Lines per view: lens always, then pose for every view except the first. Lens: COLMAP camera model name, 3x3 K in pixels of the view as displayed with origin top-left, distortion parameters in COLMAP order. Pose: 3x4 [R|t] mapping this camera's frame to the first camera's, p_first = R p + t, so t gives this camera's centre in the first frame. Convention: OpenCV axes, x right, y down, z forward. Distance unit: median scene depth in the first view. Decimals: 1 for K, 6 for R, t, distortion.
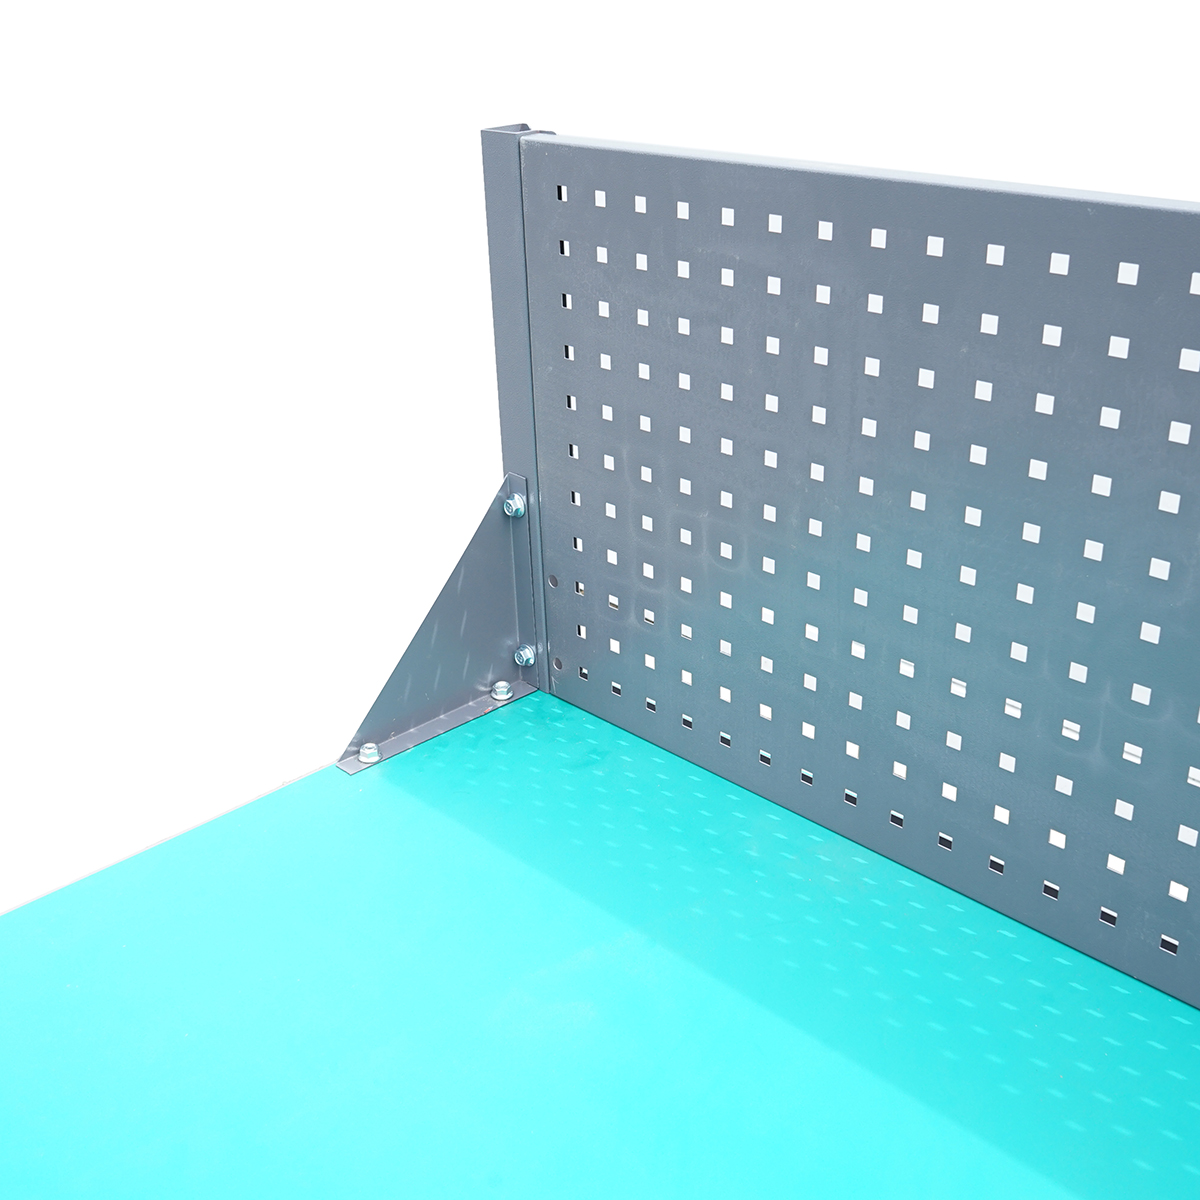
lens RADIAL K [[1429.2, 0, 600.0], [0, 1429.2, 600.0], [0, 0, 1]] dist [0.002737, -0.000289]
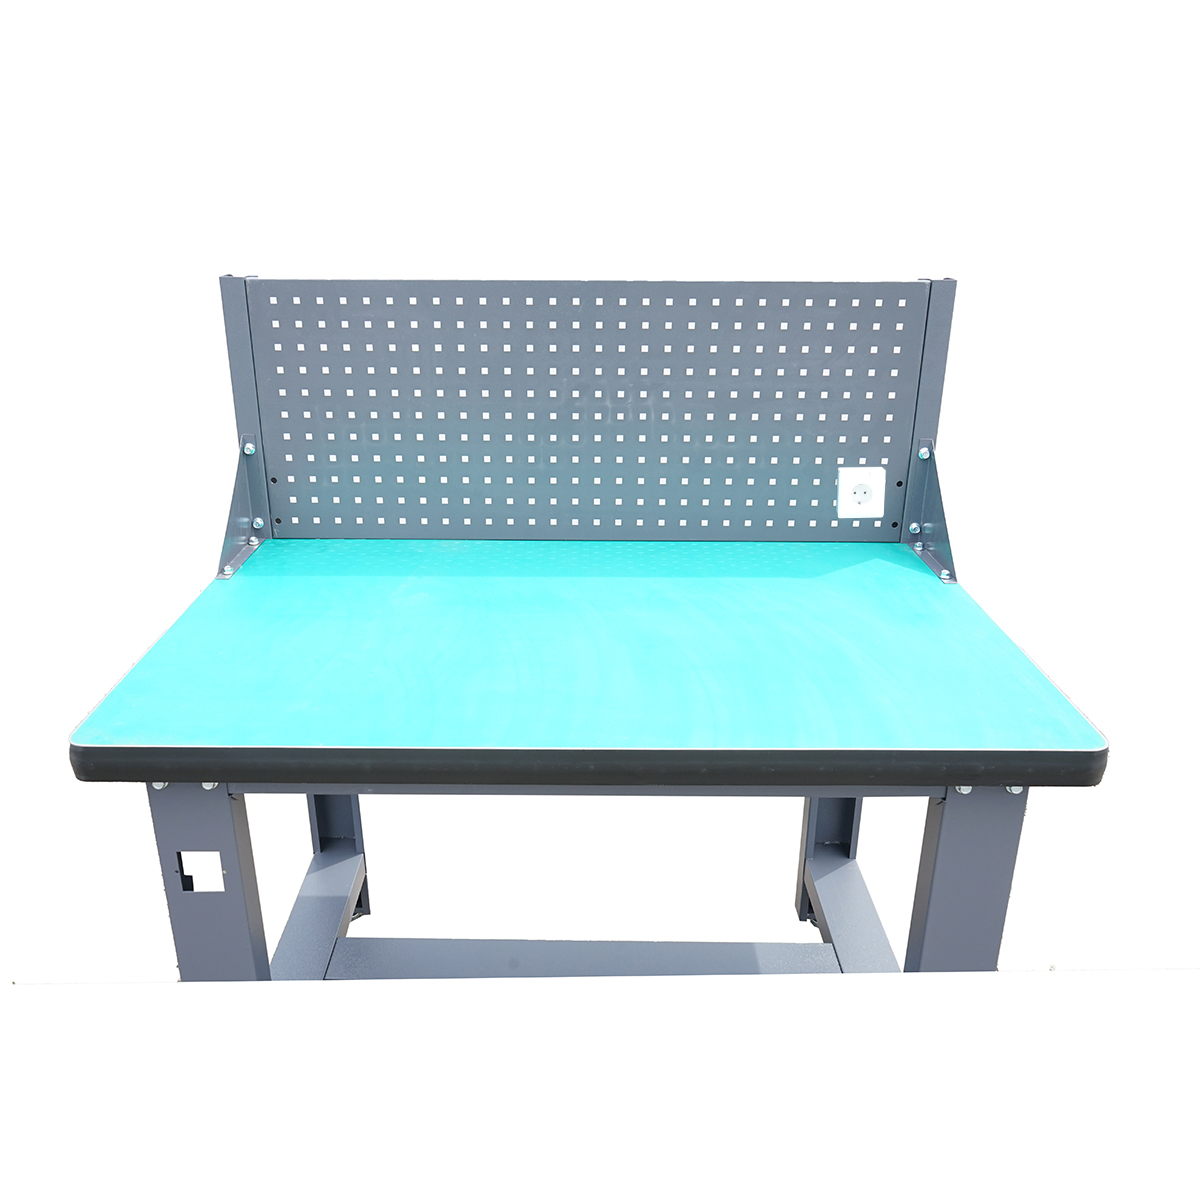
lens RADIAL K [[1007.8, 0, 558.9], [0, 1007.8, 559.0], [0, 0, 1]] dist [-0.005652, -0.003185]
pose [[0.705701, -0.221085, 0.673133, -0.845210], [0.278650, 0.960112, 0.023209, 0.201084], [-0.651414, 0.171190, 0.739157, -0.424263]]
